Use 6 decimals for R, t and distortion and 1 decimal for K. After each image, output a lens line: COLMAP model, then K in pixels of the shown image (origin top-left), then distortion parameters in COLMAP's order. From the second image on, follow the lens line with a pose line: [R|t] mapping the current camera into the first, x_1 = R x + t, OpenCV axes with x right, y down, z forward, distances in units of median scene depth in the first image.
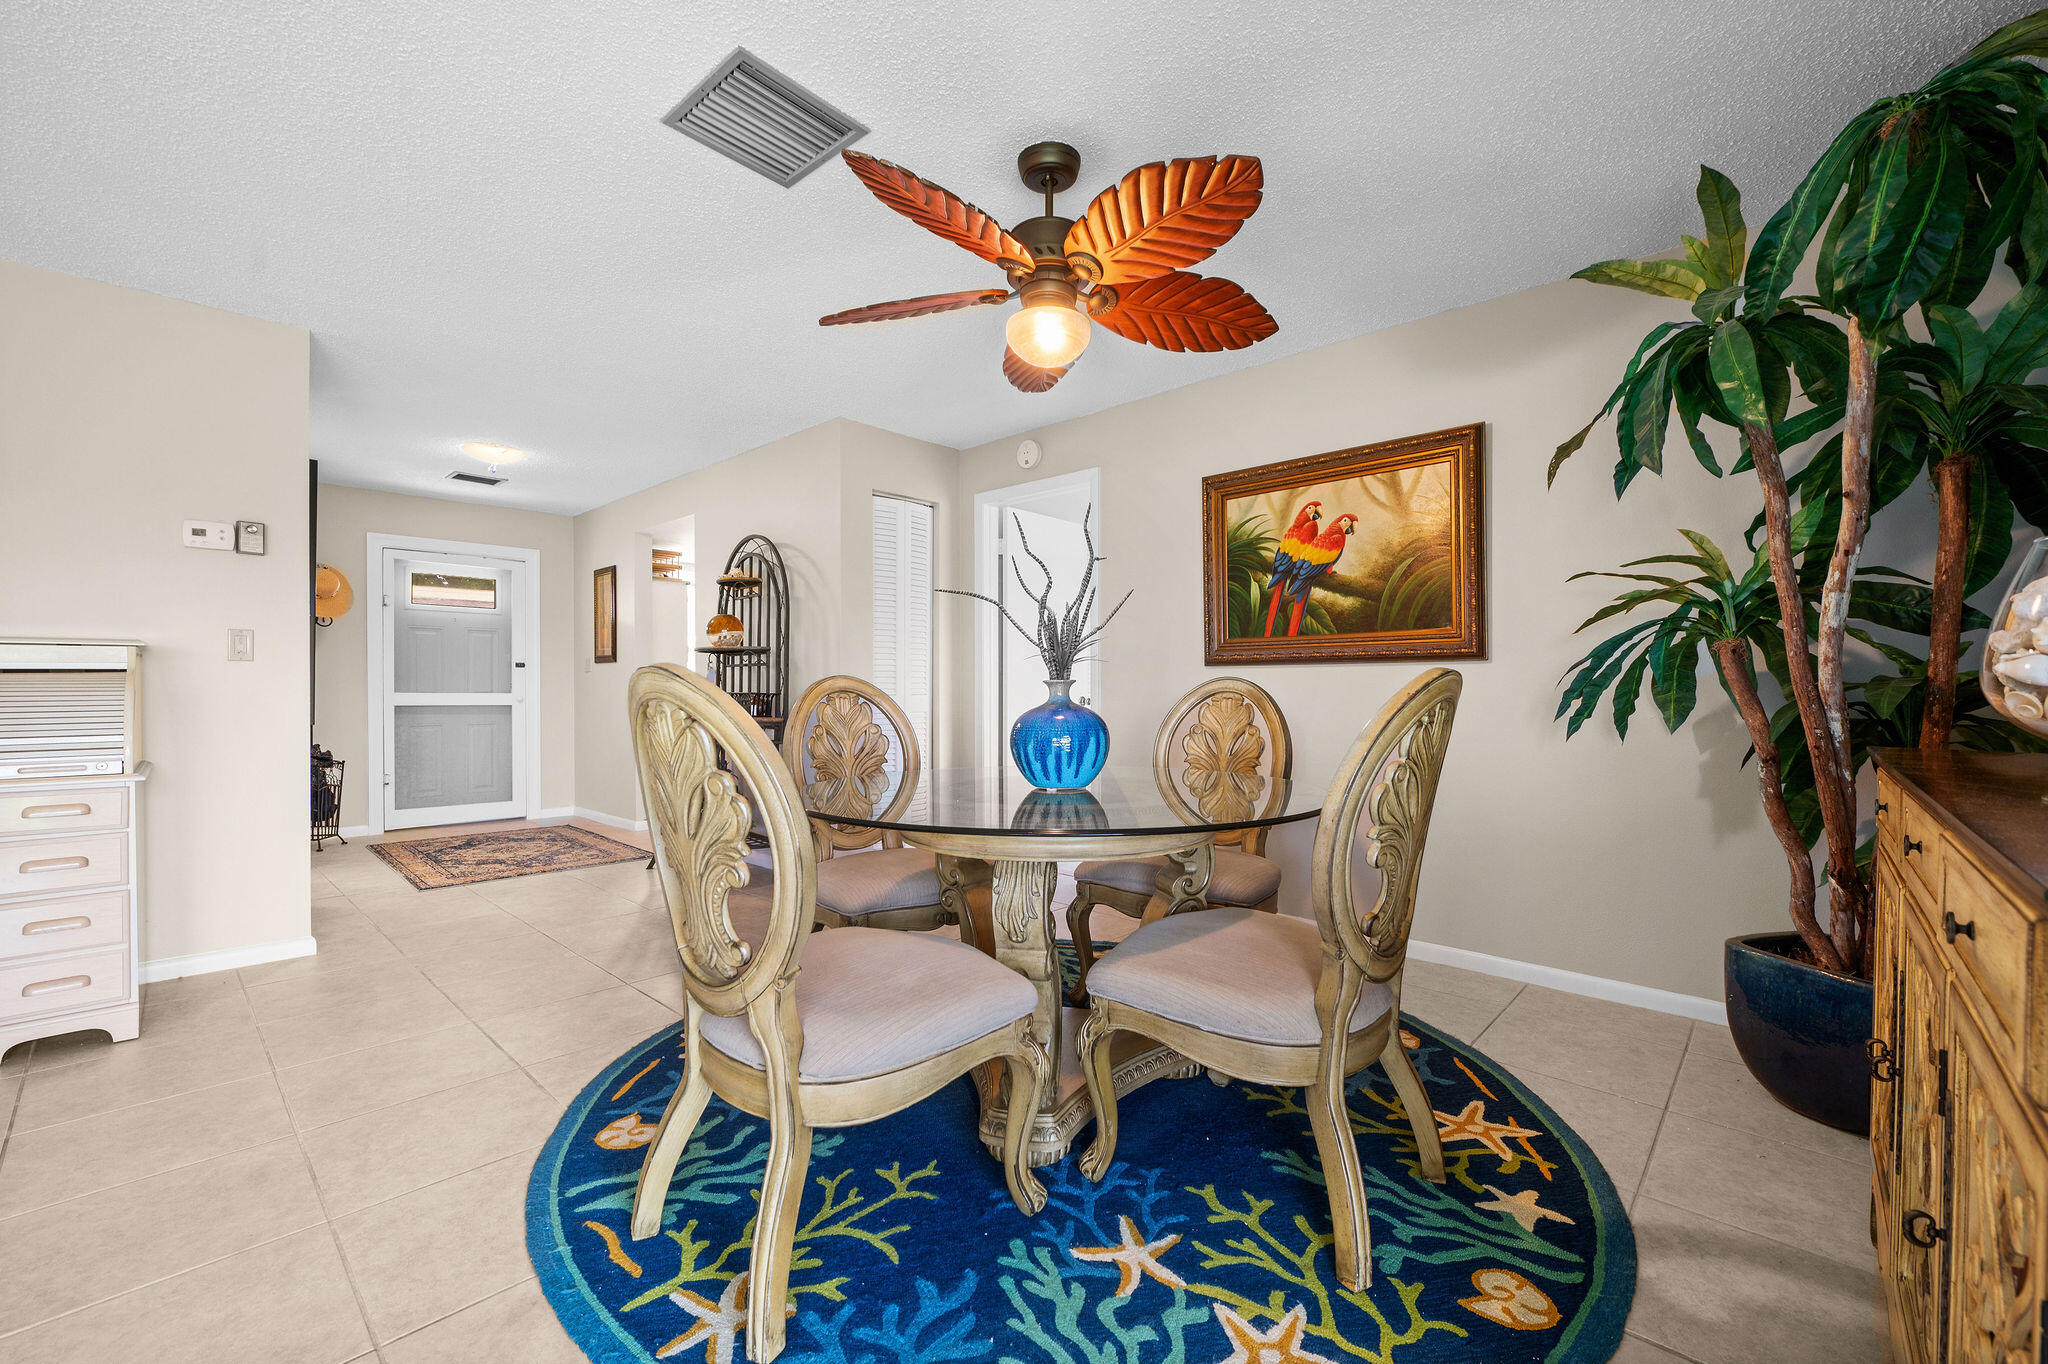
lens RADIAL K [[833.3, 0, 1027.4], [0, 833.3, 684.3], [0, 0, 1]] dist [-0.004672, 0.000448]
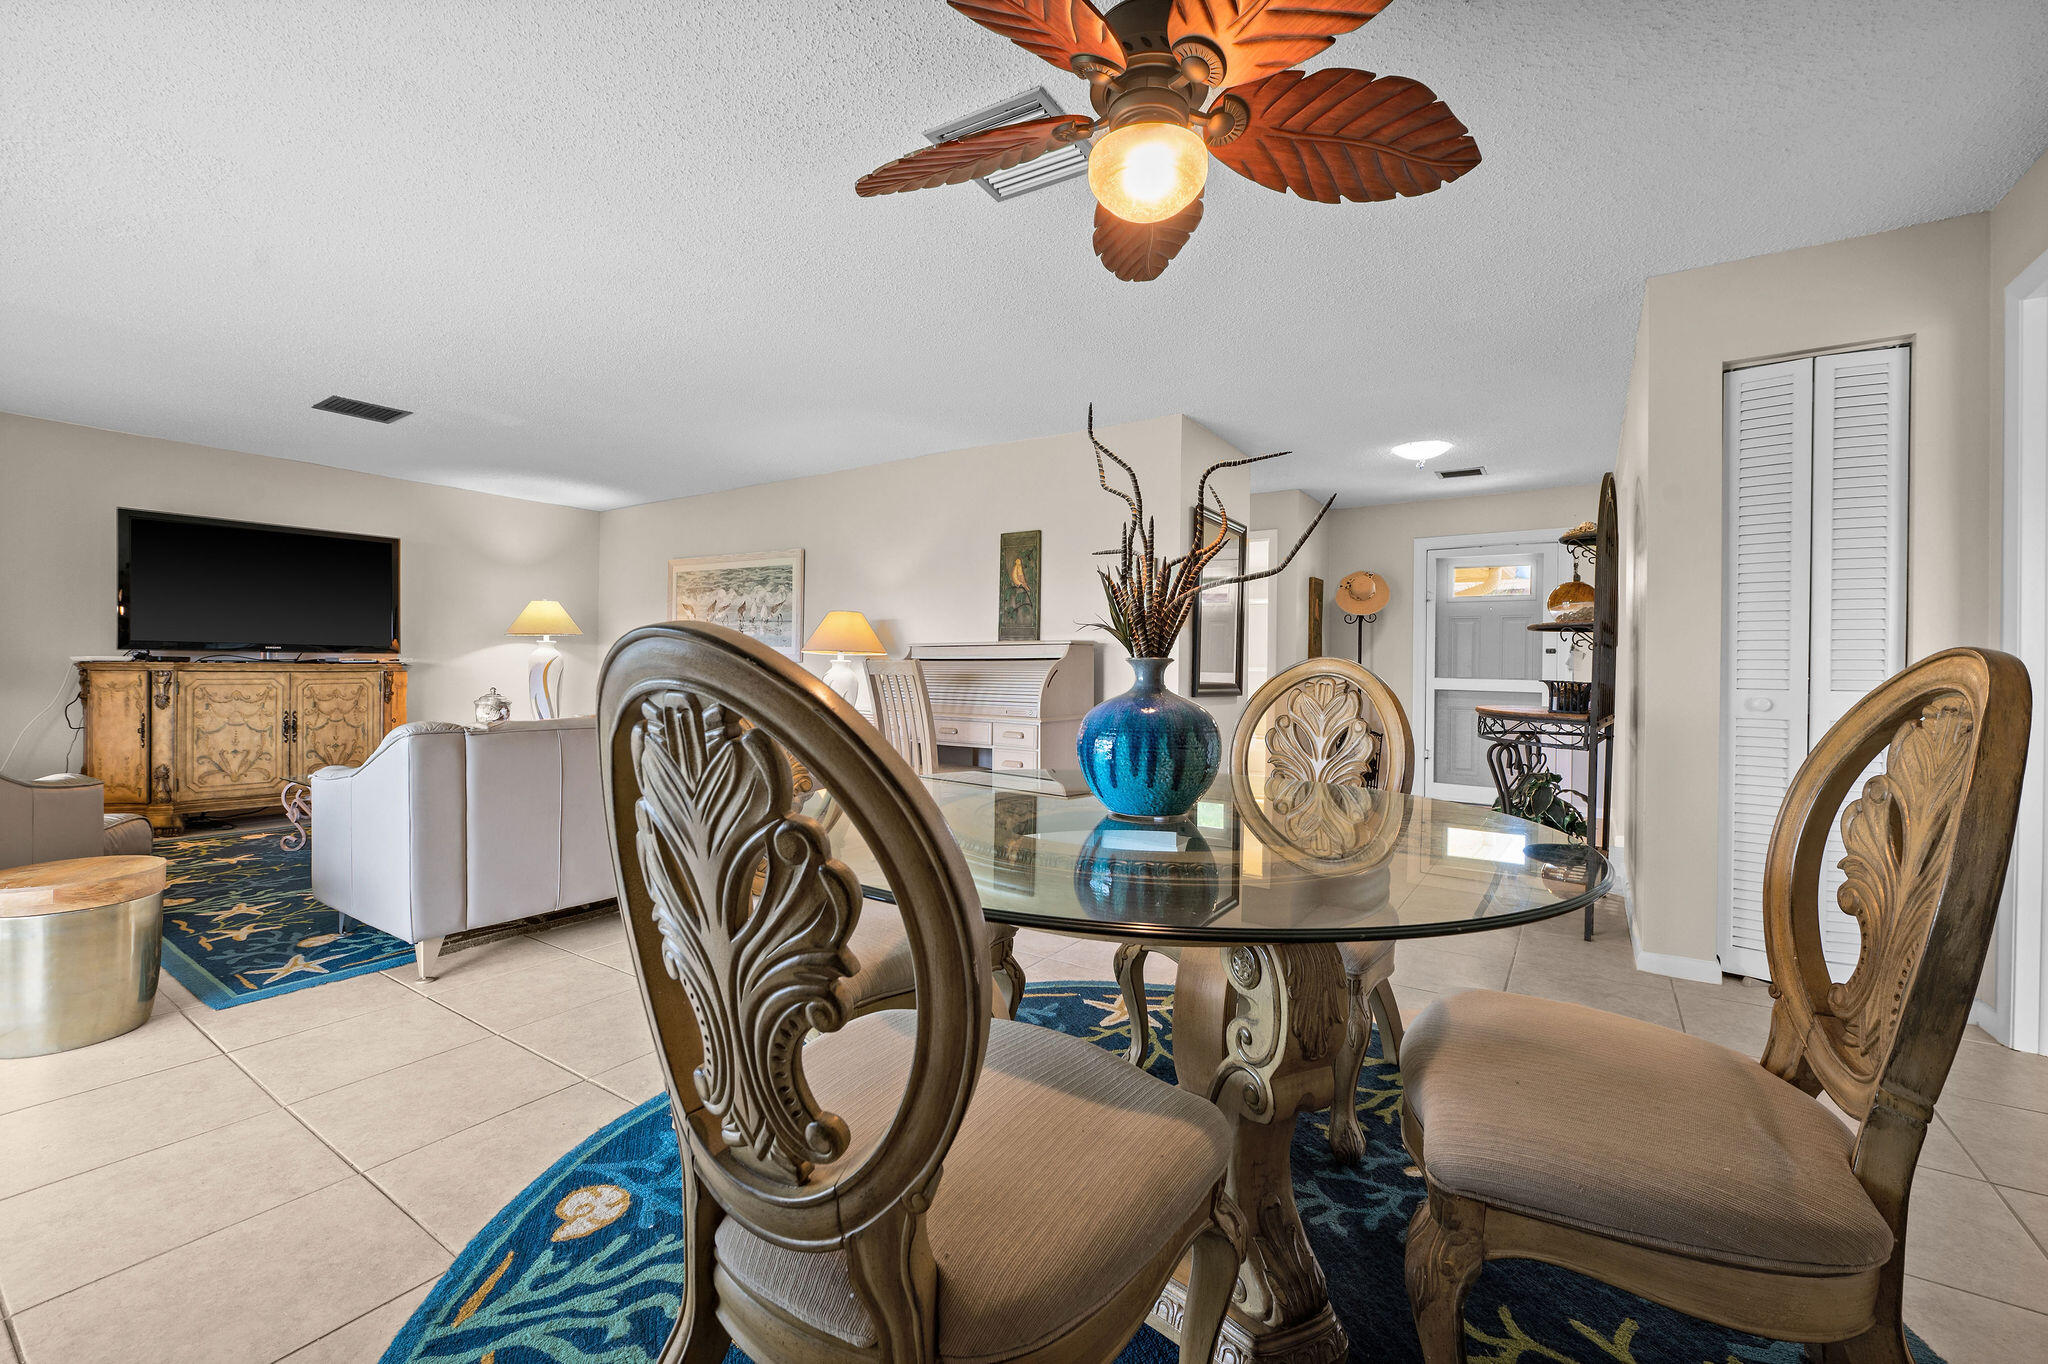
lens RADIAL K [[833.3, 0, 1047.4], [0, 833.3, 672.8], [0, 0, 1]] dist [-0.004672, 0.000448]
pose [[0.176072, 0.007511, -0.984349, 0.456660], [-0.007698, 0.999951, 0.006254, 0.001259], [0.984347, 0.006476, 0.176121, 0.511251]]
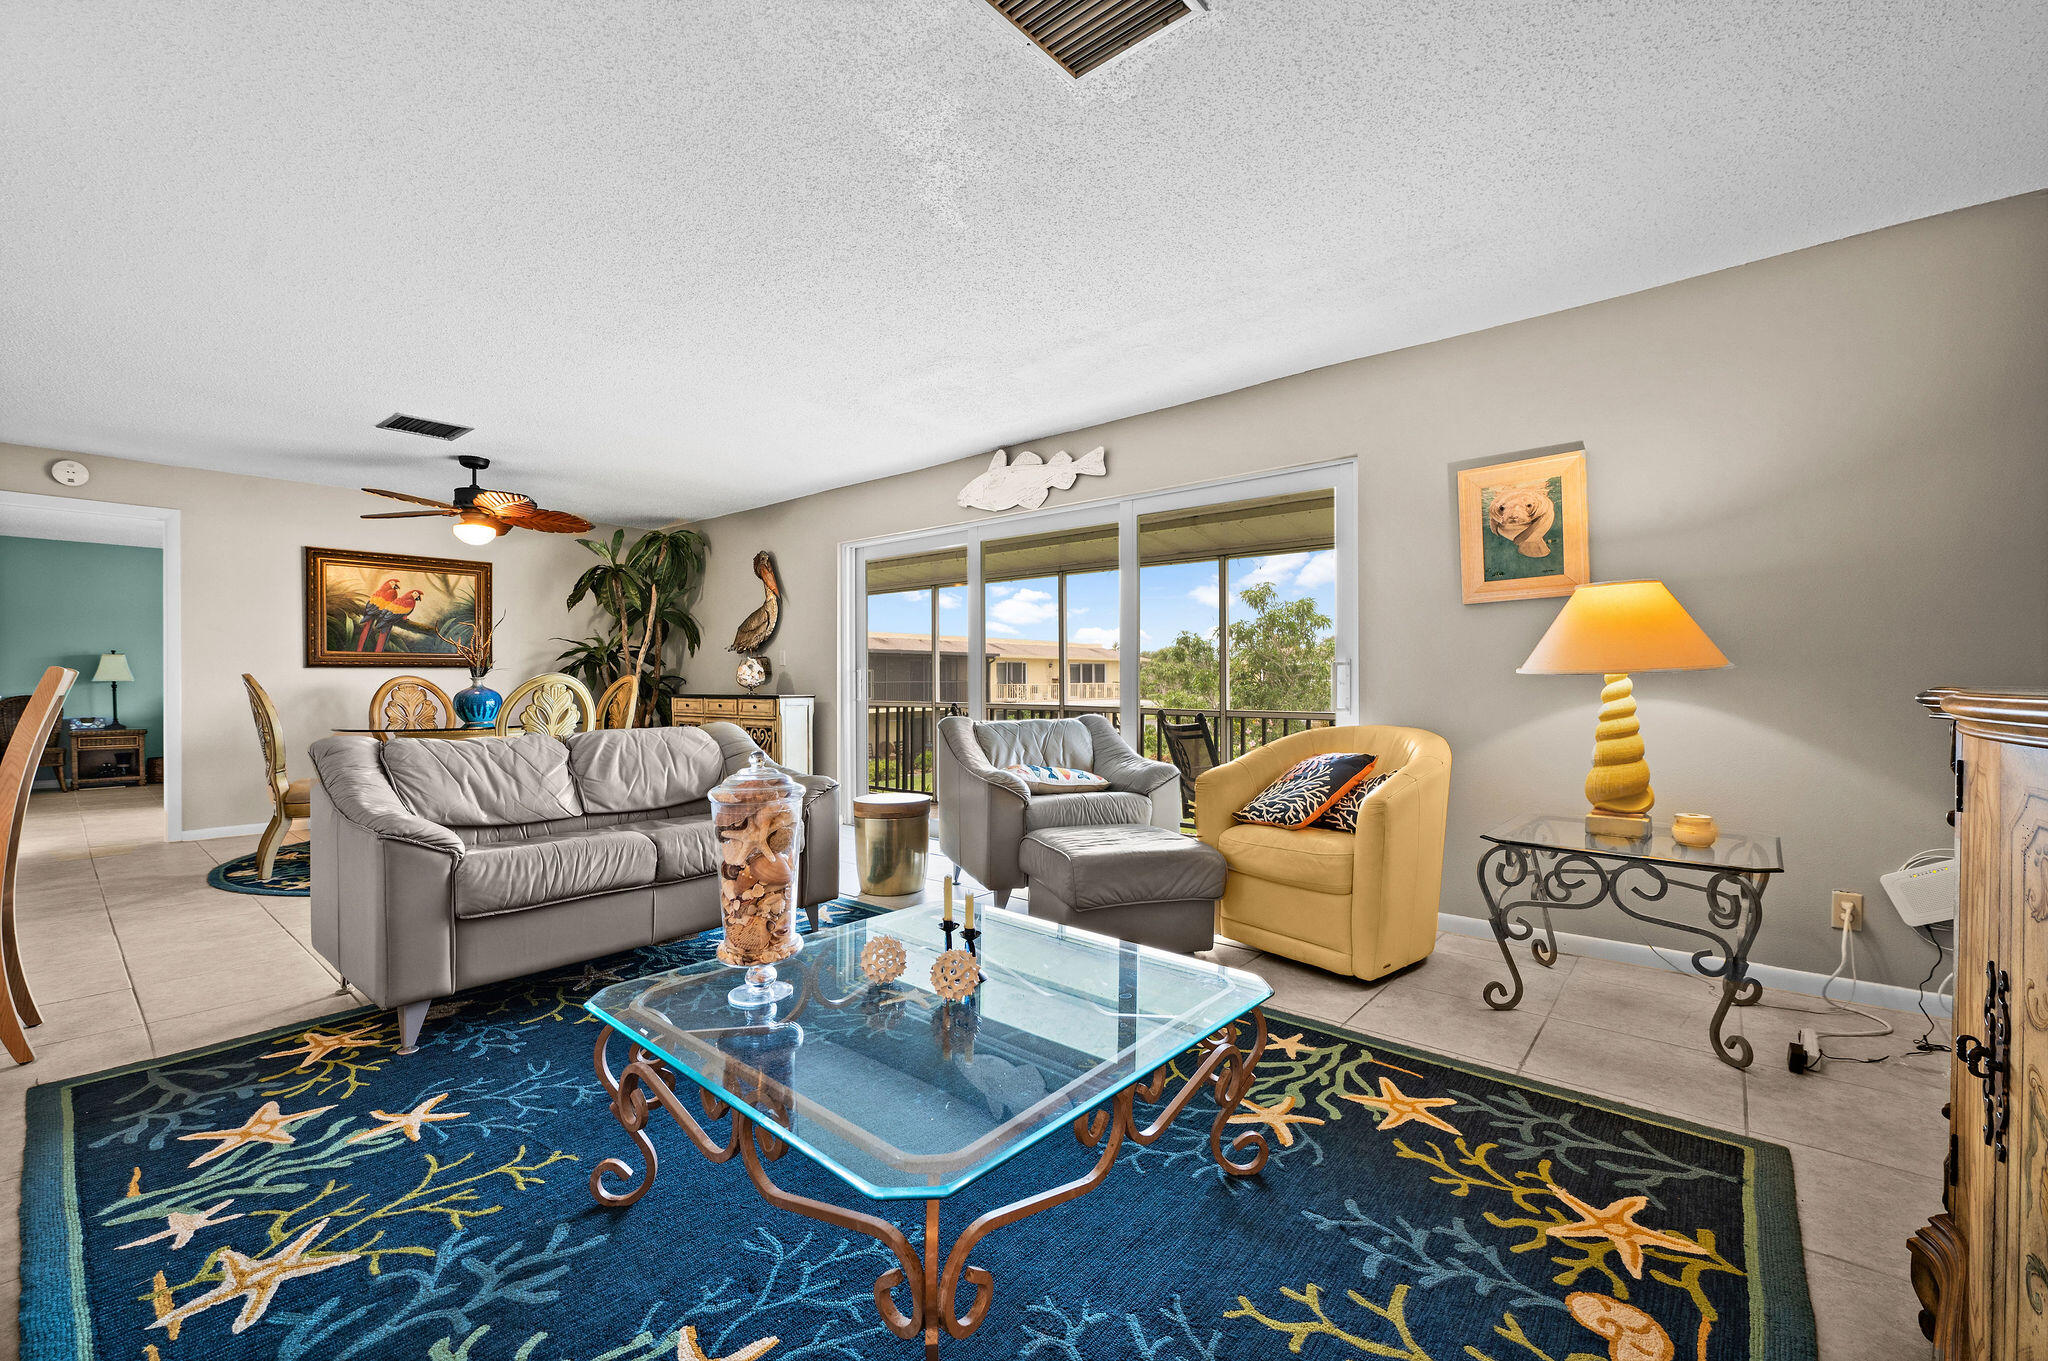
lens RADIAL K [[841.0, 0, 1025.9], [0, 841.0, 682.1], [0, 0, 1]] dist [-0.006007, -0.000183]
pose [[-0.052912, -0.003062, 0.998595, -1.562588], [0.001013, 0.999995, 0.003119, 0.001062], [-0.998599, 0.001177, -0.052908, -0.277740]]
